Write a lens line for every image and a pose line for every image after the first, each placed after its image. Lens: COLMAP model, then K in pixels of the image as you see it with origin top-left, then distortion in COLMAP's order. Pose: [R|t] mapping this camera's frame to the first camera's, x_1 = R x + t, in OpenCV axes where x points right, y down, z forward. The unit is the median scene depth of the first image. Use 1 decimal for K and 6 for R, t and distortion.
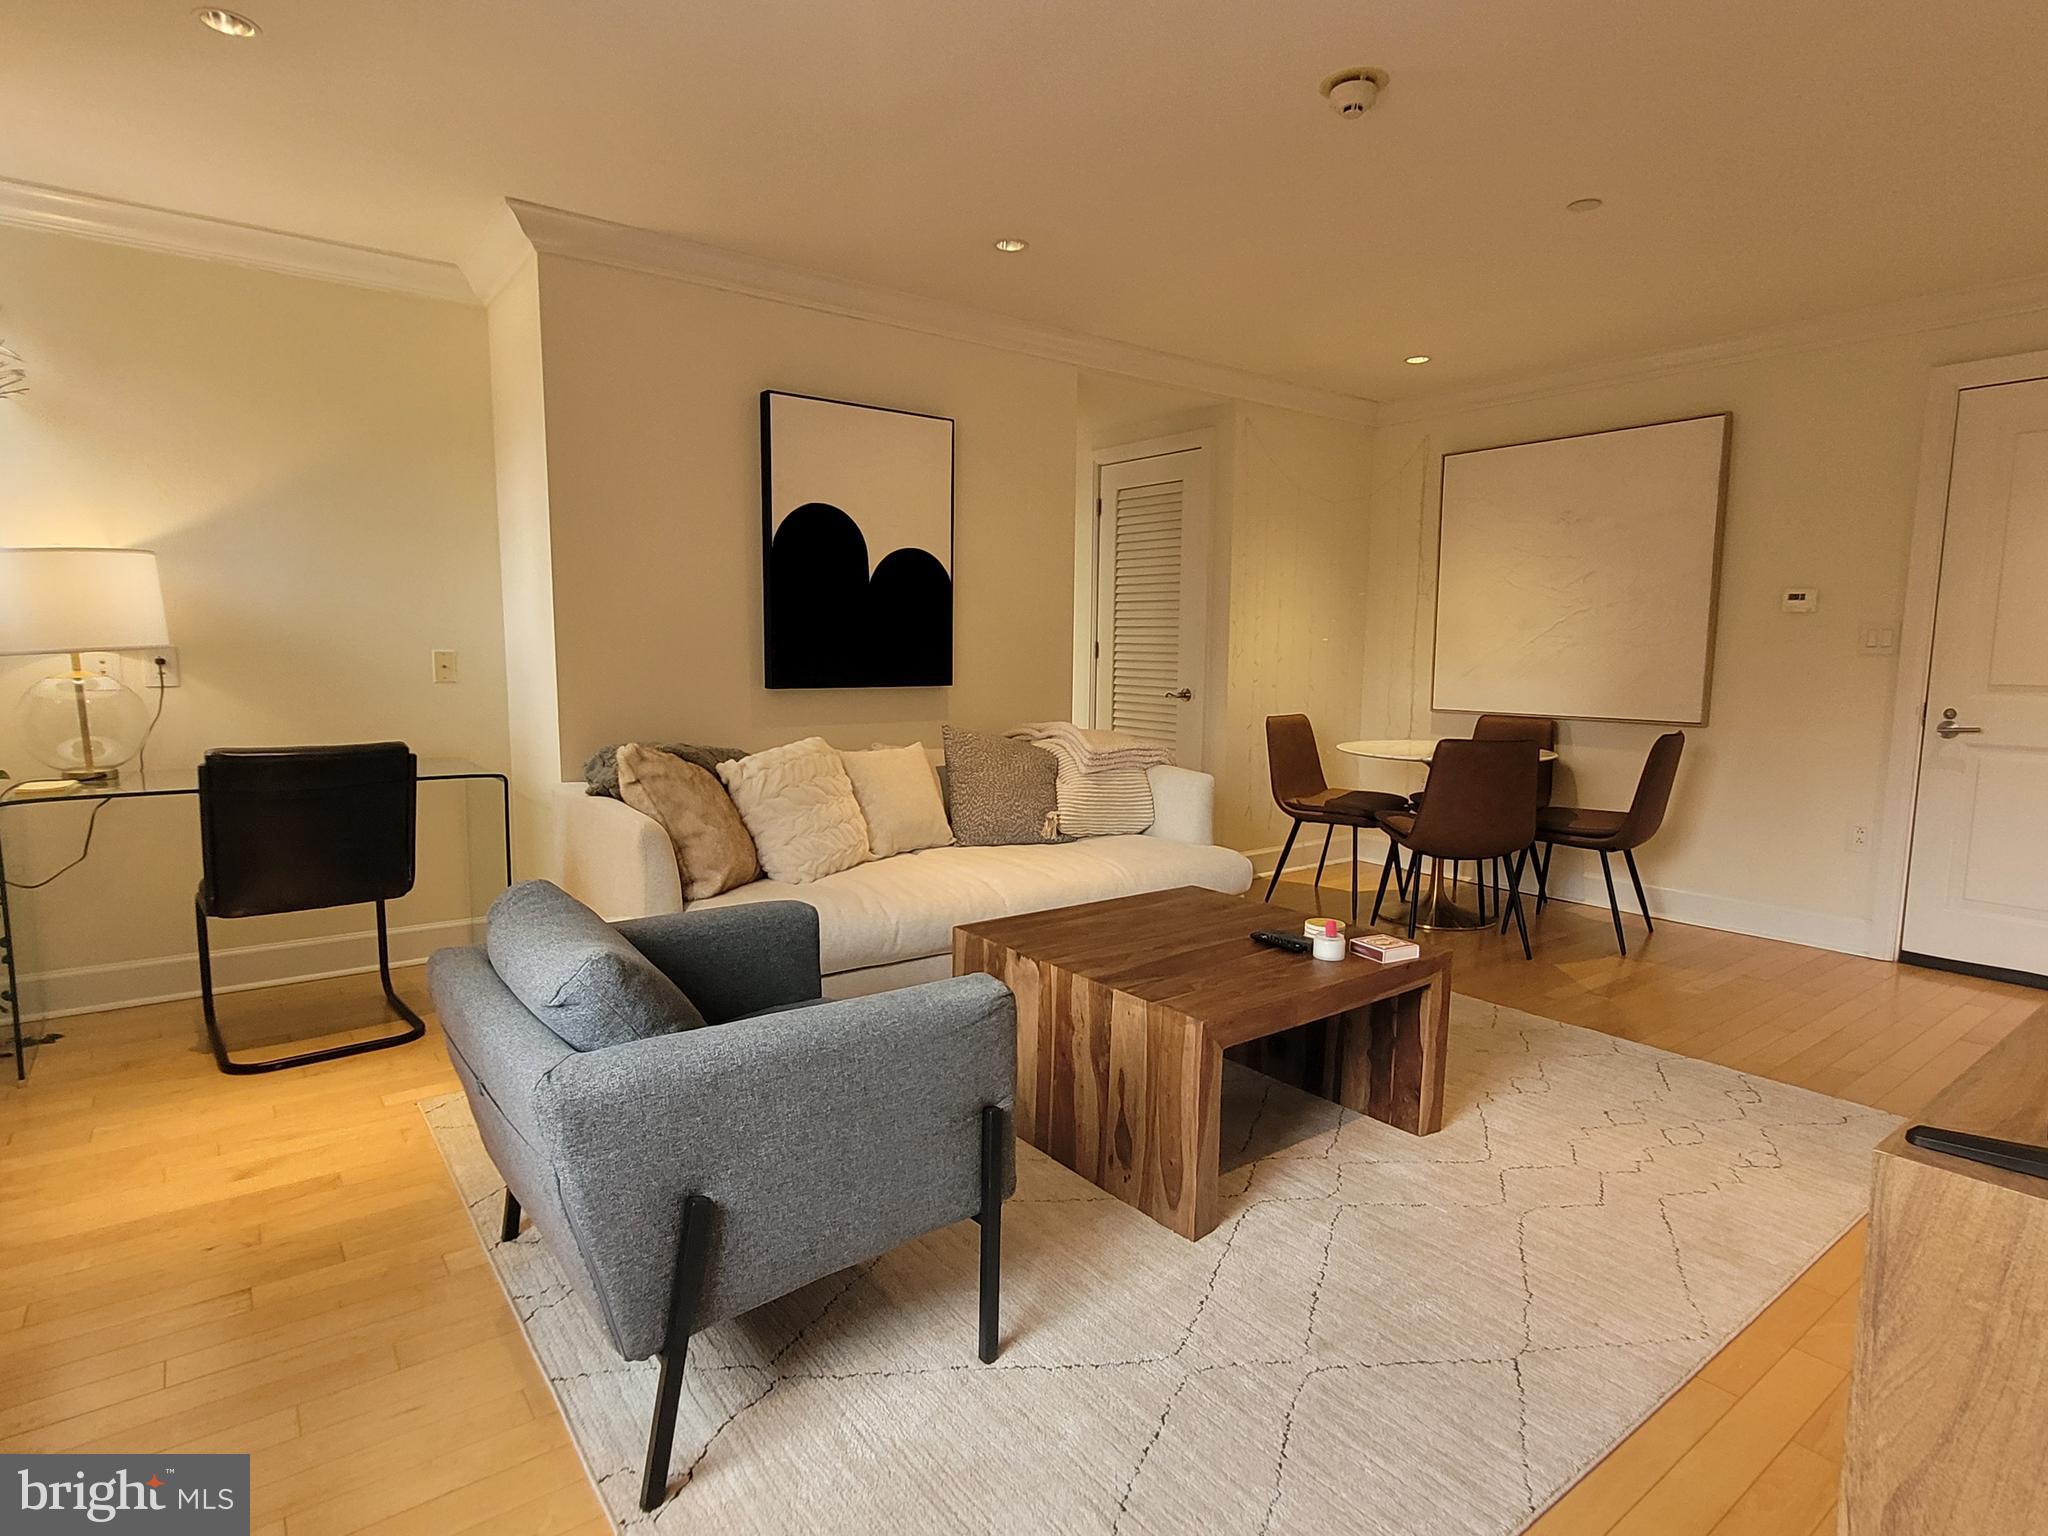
lens RADIAL K [[1091.3, 0, 1033.8], [0, 1091.3, 778.1], [0, 0, 1]] dist [0.003583, -0.001696]
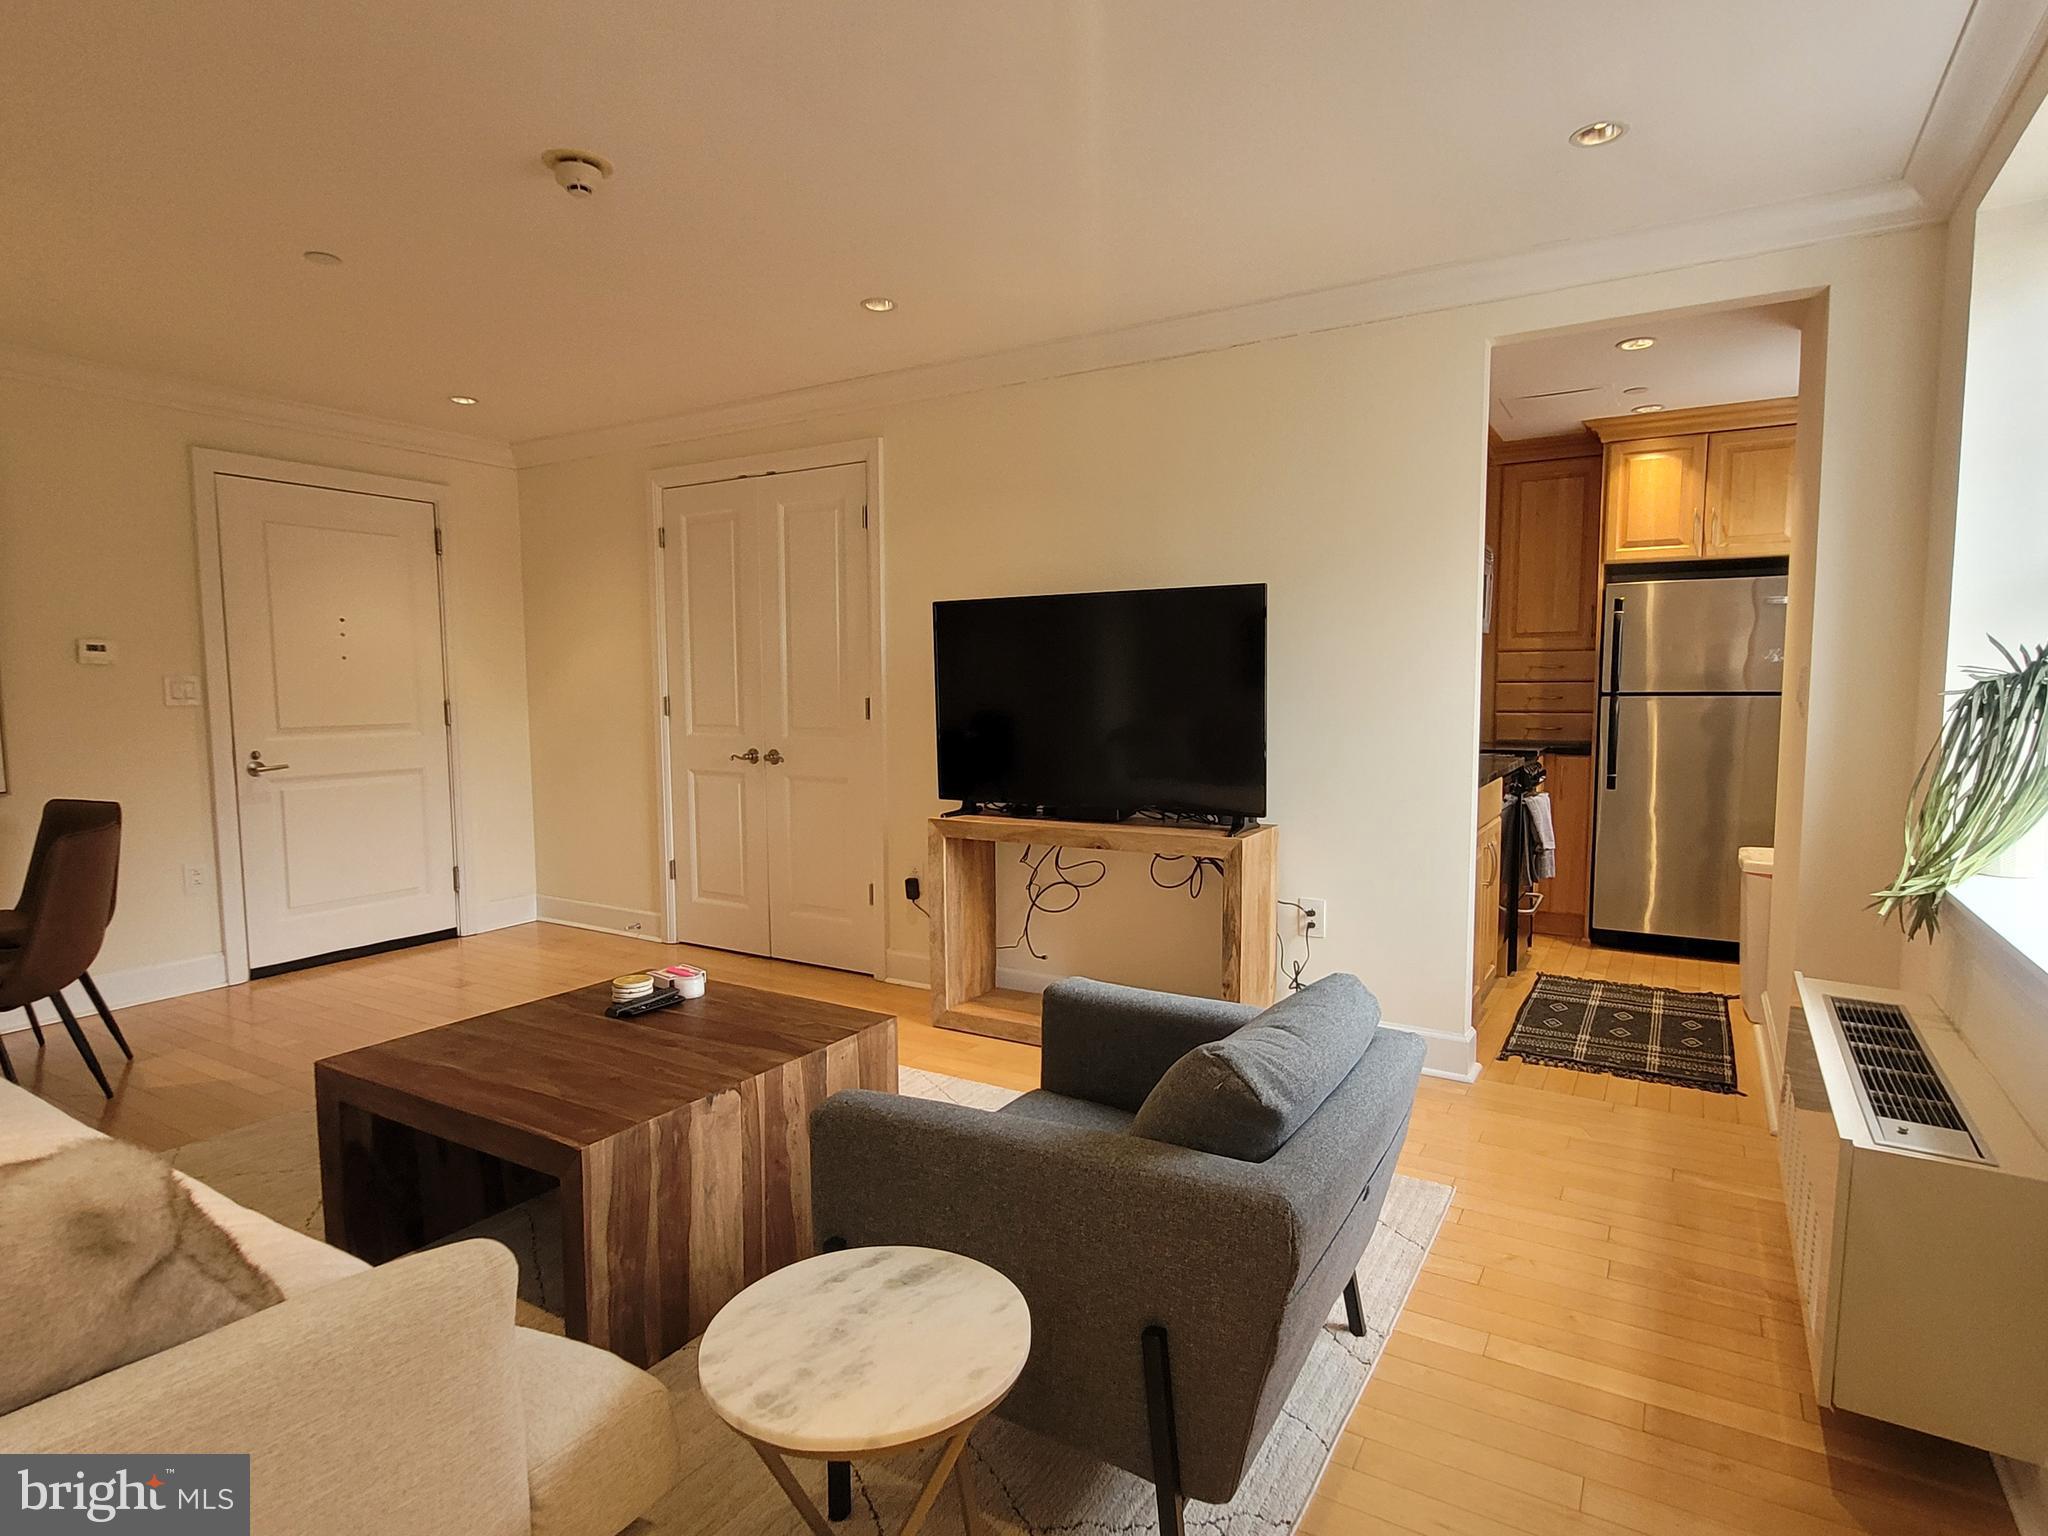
lens RADIAL K [[1091.3, 0, 1021.8], [0, 1091.3, 780.6], [0, 0, 1]] dist [0.003583, -0.001696]
pose [[-0.355830, -0.091357, 0.930075, -0.677161], [0.118459, 0.982774, 0.141853, -0.129092], [-0.927013, 0.160651, -0.338878, 0.833625]]
